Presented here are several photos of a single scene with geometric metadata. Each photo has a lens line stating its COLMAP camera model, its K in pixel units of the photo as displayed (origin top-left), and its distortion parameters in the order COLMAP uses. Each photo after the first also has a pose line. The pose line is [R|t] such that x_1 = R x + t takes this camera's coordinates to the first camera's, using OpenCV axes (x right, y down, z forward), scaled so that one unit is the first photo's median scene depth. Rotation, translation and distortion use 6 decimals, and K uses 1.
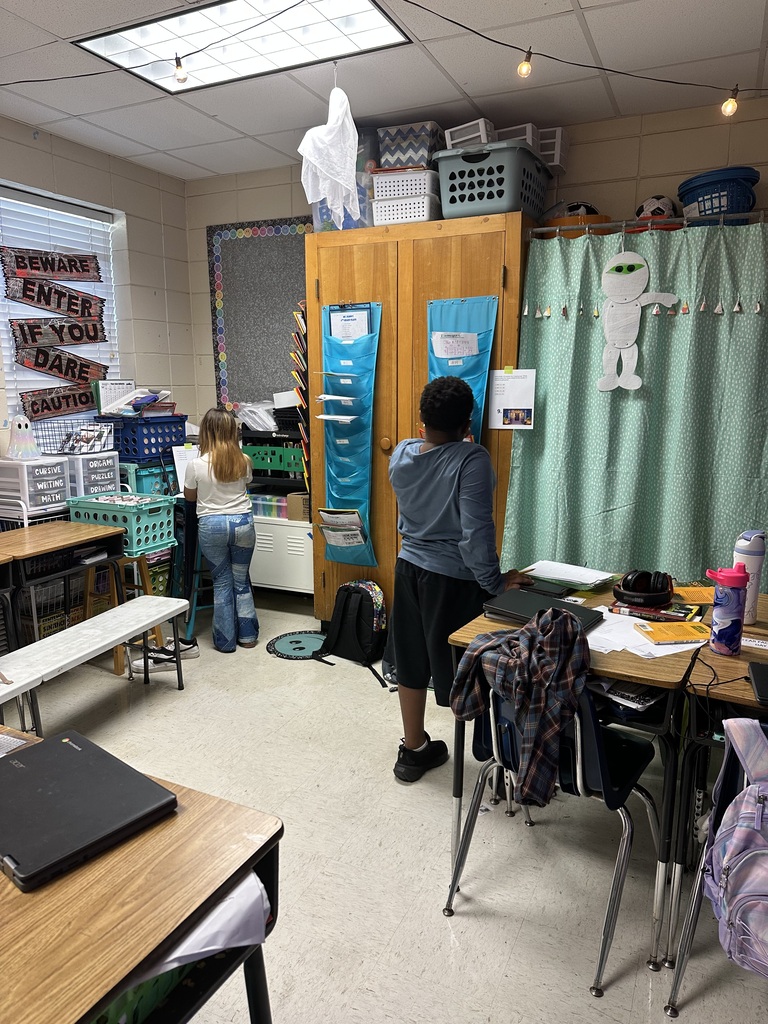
lens RADIAL K [[714.8, 0, 384.0], [0, 714.8, 512.0], [0, 0, 1]] dist [0.067592, -0.115575]
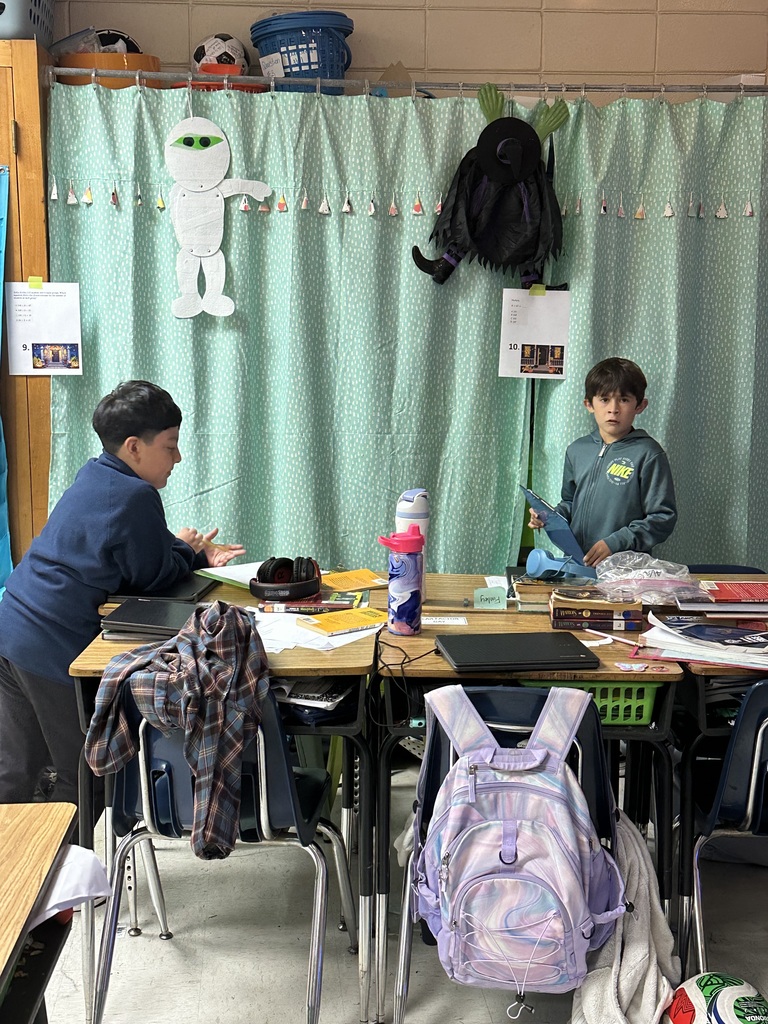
lens RADIAL K [[1489.2, 0, 384.0], [0, 1489.2, 512.0], [0, 0, 1]] dist [0.173452, -0.523017]
pose [[0.853746, -0.071272, 0.515788, -0.298229], [0.085256, 0.996353, -0.003442, 0.039528], [-0.513662, 0.046913, 0.856709, -0.330750]]
